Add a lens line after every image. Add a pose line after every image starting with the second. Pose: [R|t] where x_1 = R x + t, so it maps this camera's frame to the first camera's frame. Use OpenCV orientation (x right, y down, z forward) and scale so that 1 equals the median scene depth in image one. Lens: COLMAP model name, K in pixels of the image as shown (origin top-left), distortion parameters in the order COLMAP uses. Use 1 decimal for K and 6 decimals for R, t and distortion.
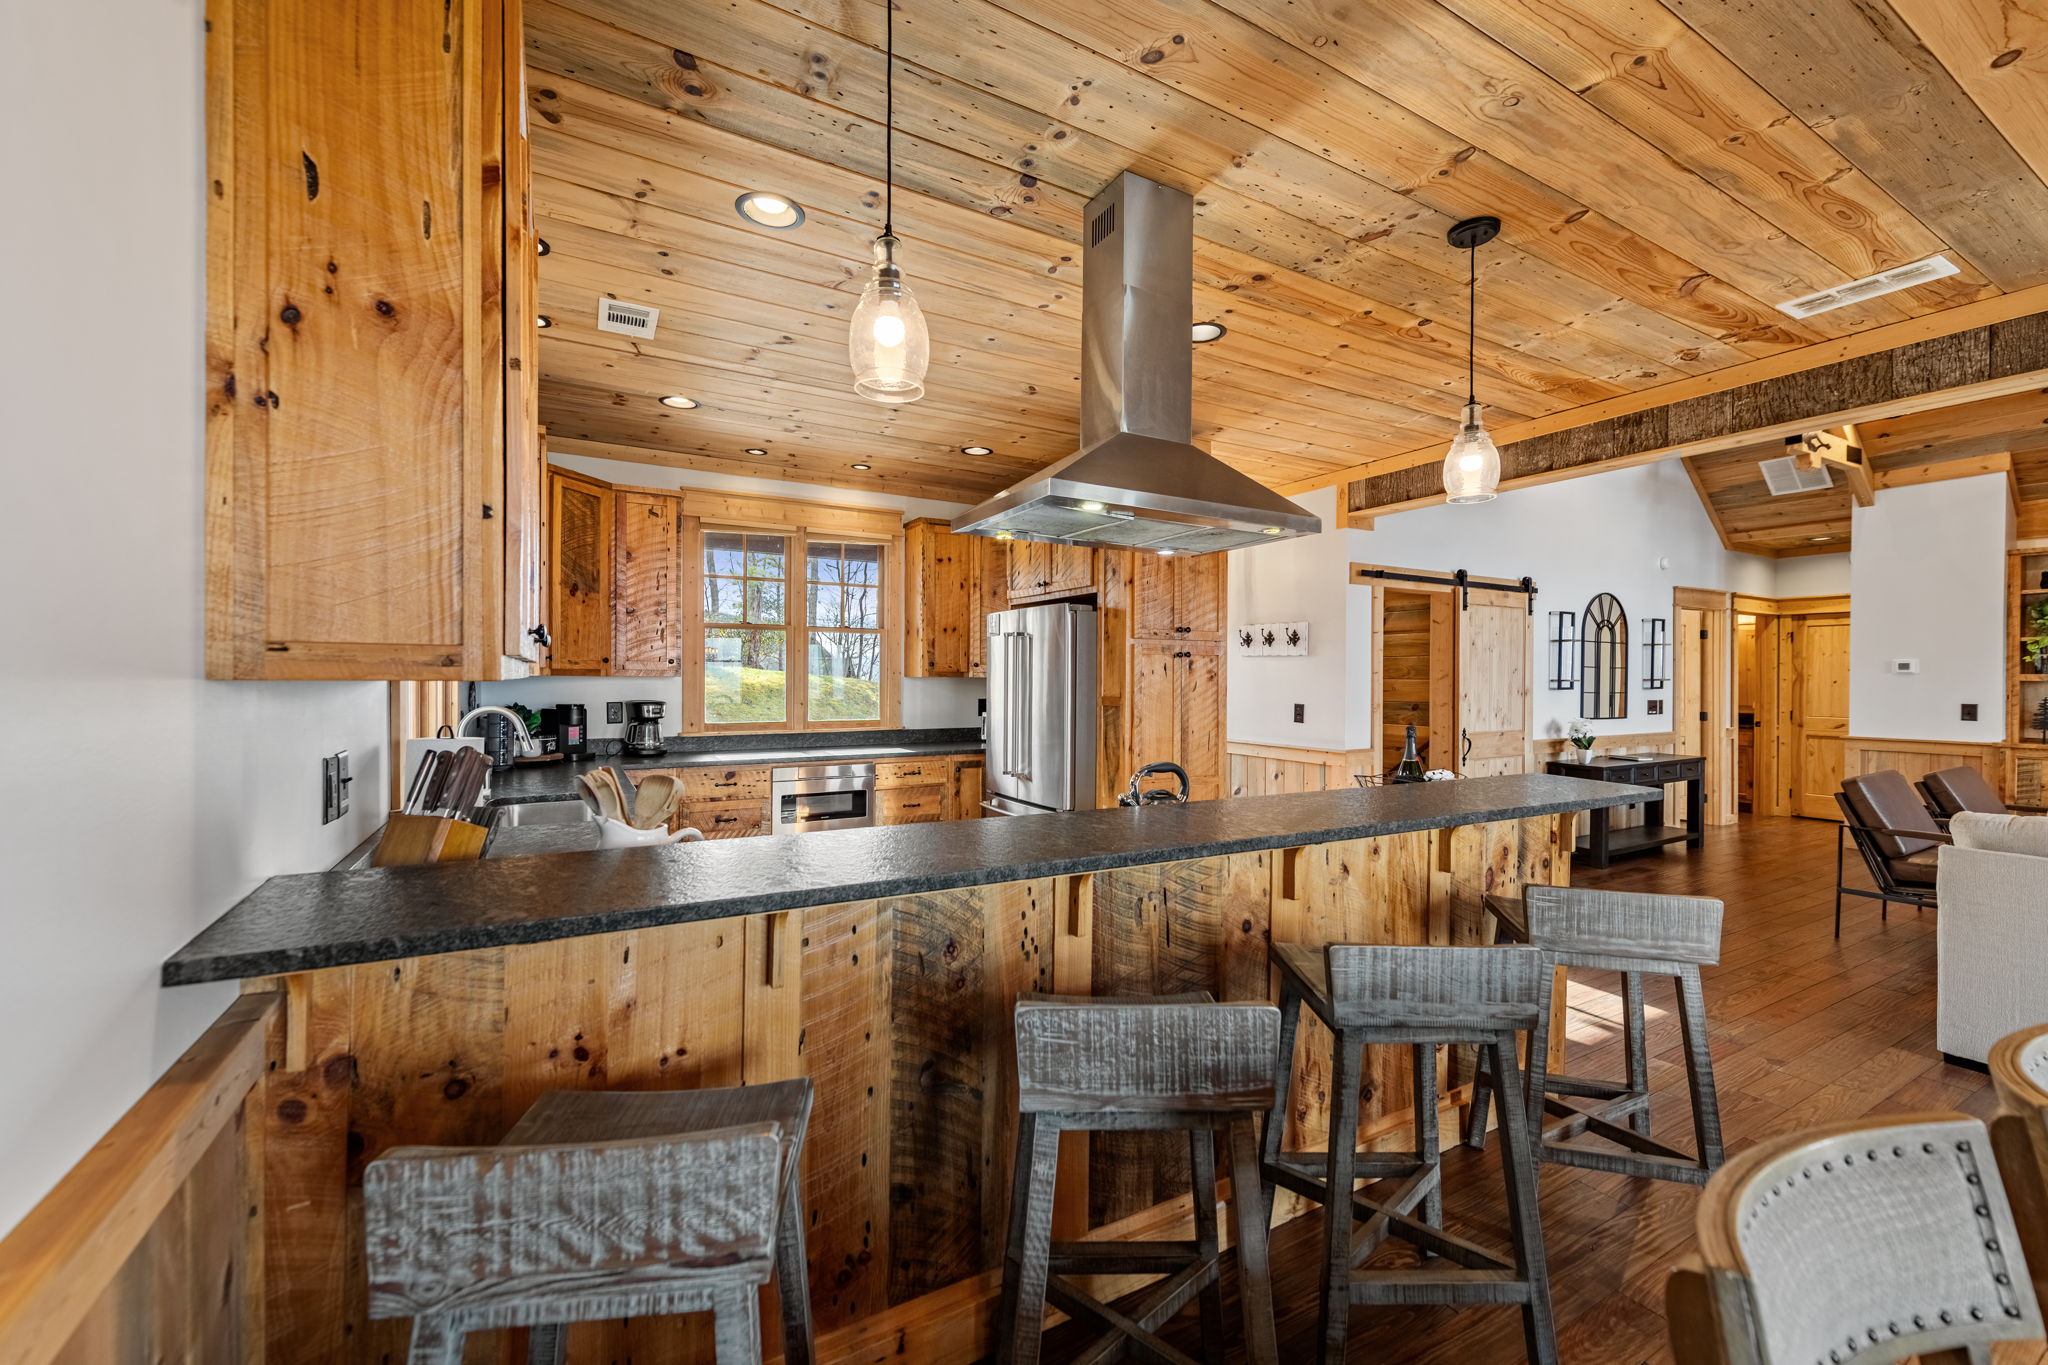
lens RADIAL K [[803.9, 0, 1018.2], [0, 803.9, 677.1], [0, 0, 1]] dist [-0.000990, -0.000773]
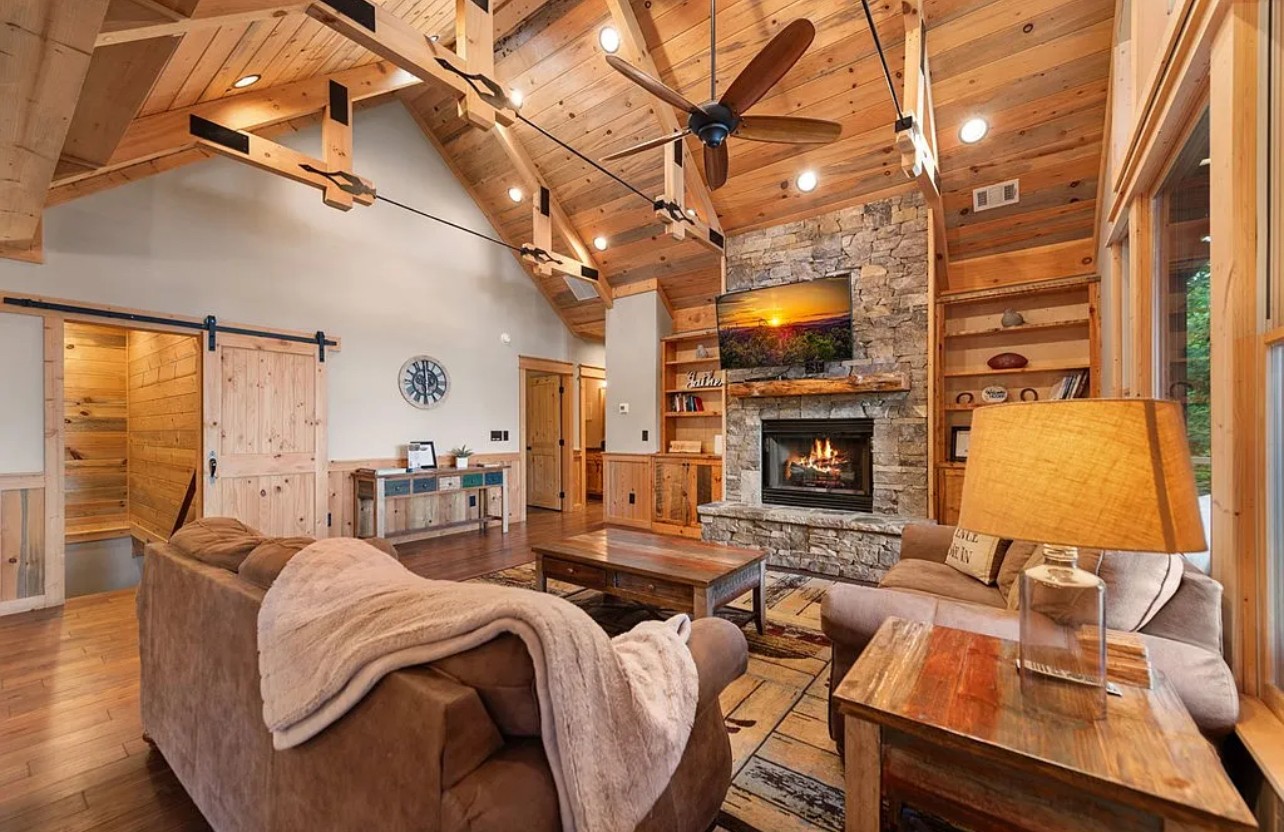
lens RADIAL K [[495.1, 0, 653.8], [0, 495.1, 428.5], [0, 0, 1]] dist [0.007064, -0.000668]
pose [[0.908306, -0.003308, 0.418294, 1.110978], [0.005192, 0.999981, -0.003368, 0.047869], [-0.418274, 0.005231, 0.908306, 0.095285]]
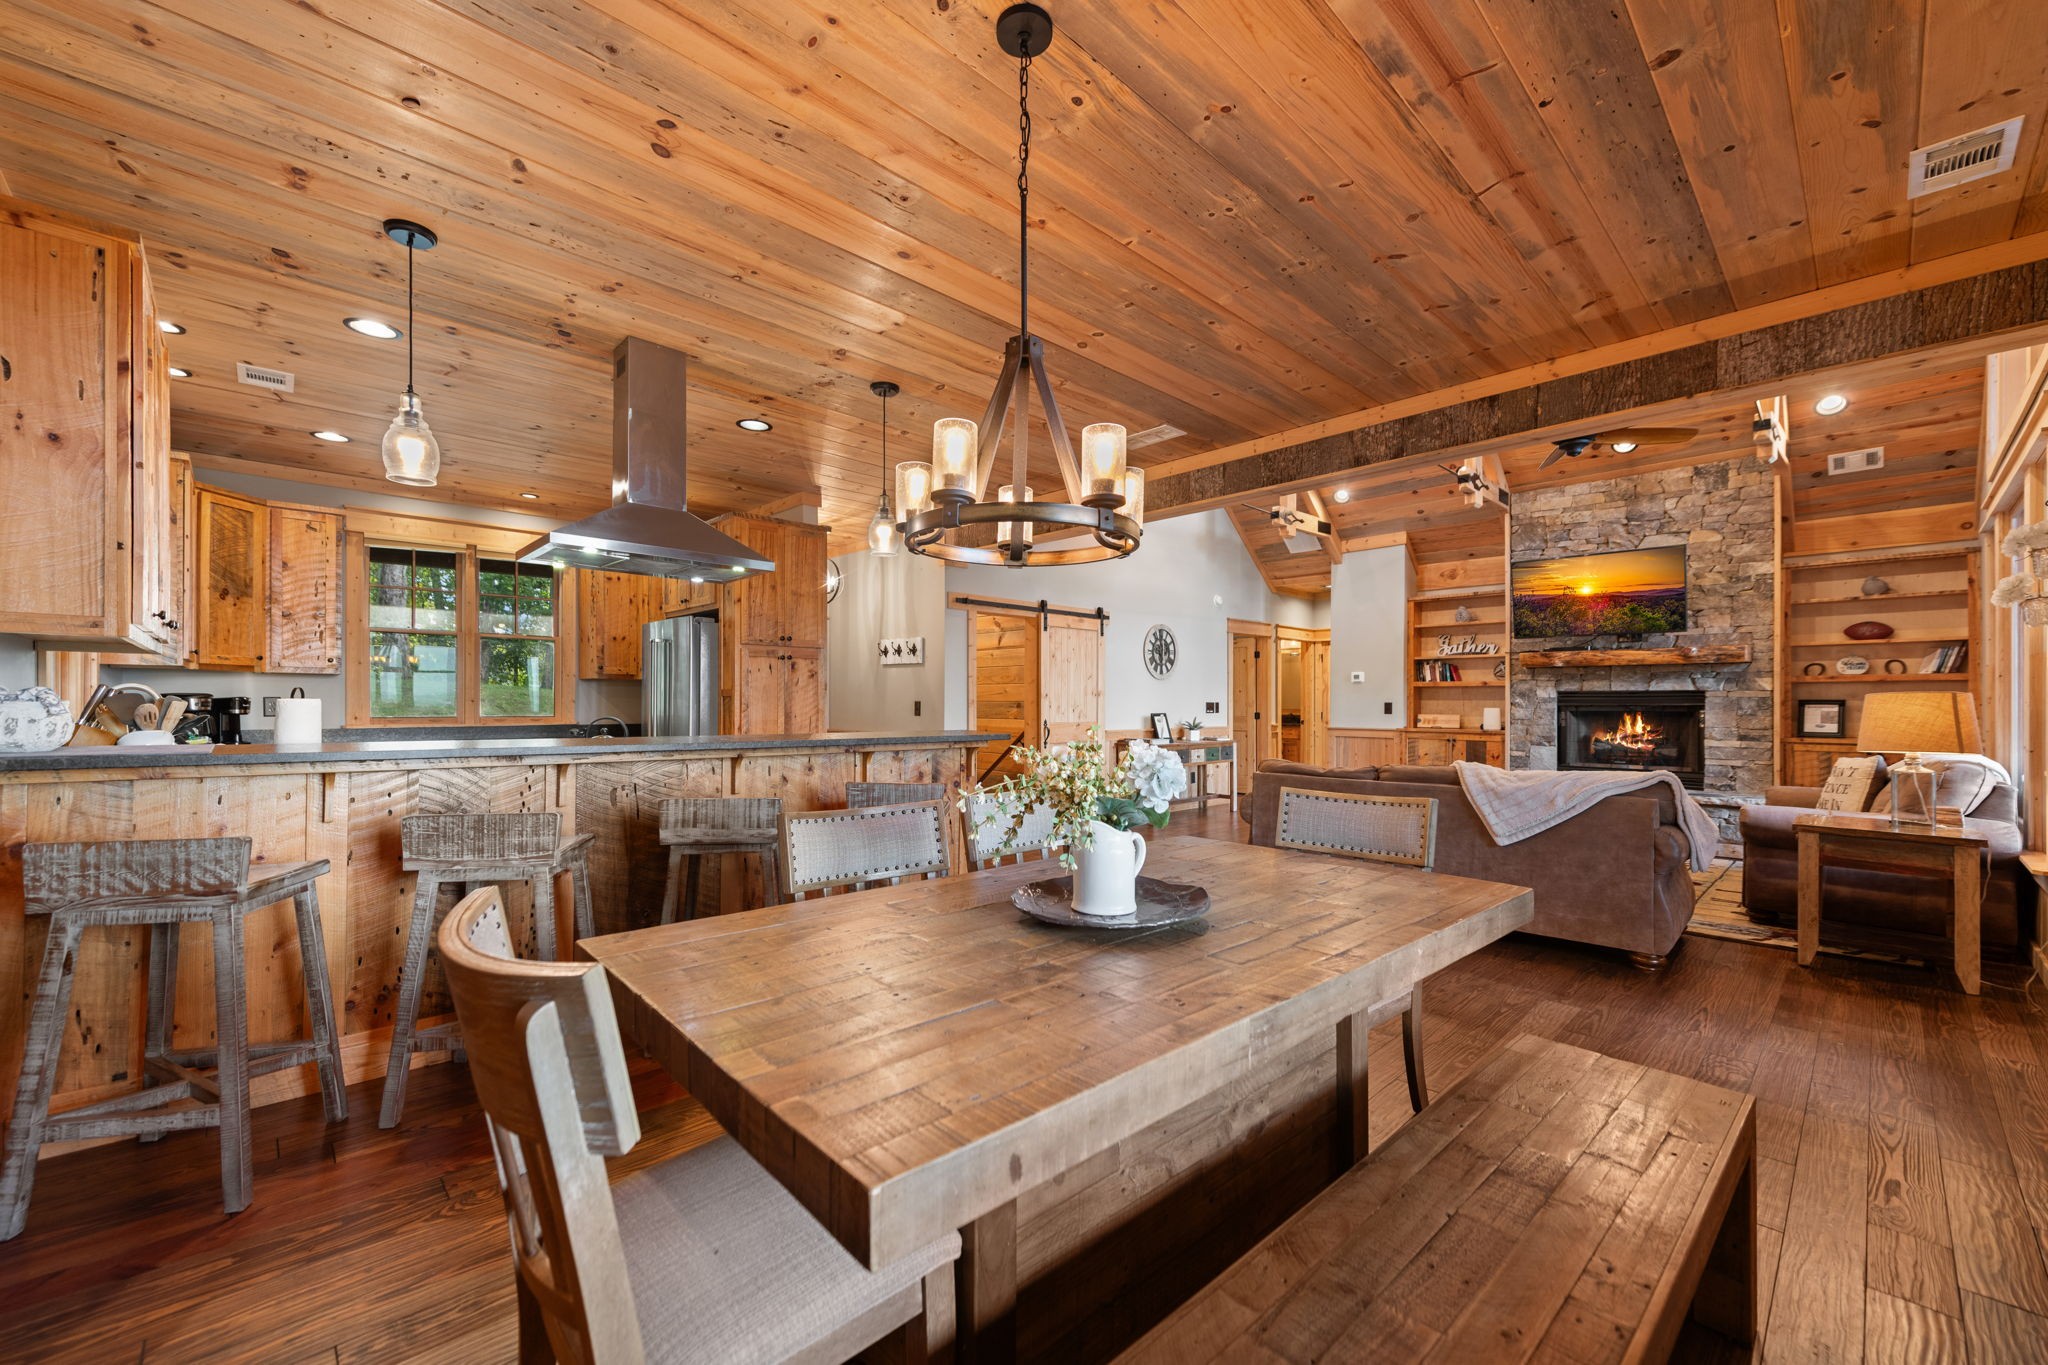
lens RADIAL K [[803.9, 0, 1020.2], [0, 803.9, 699.6], [0, 0, 1]] dist [-0.000990, -0.000773]
pose [[0.968773, -0.001123, 0.247948, 0.248438], [0.001735, 0.999996, -0.002247, 0.043992], [-0.247944, 0.002607, 0.968771, -0.364241]]
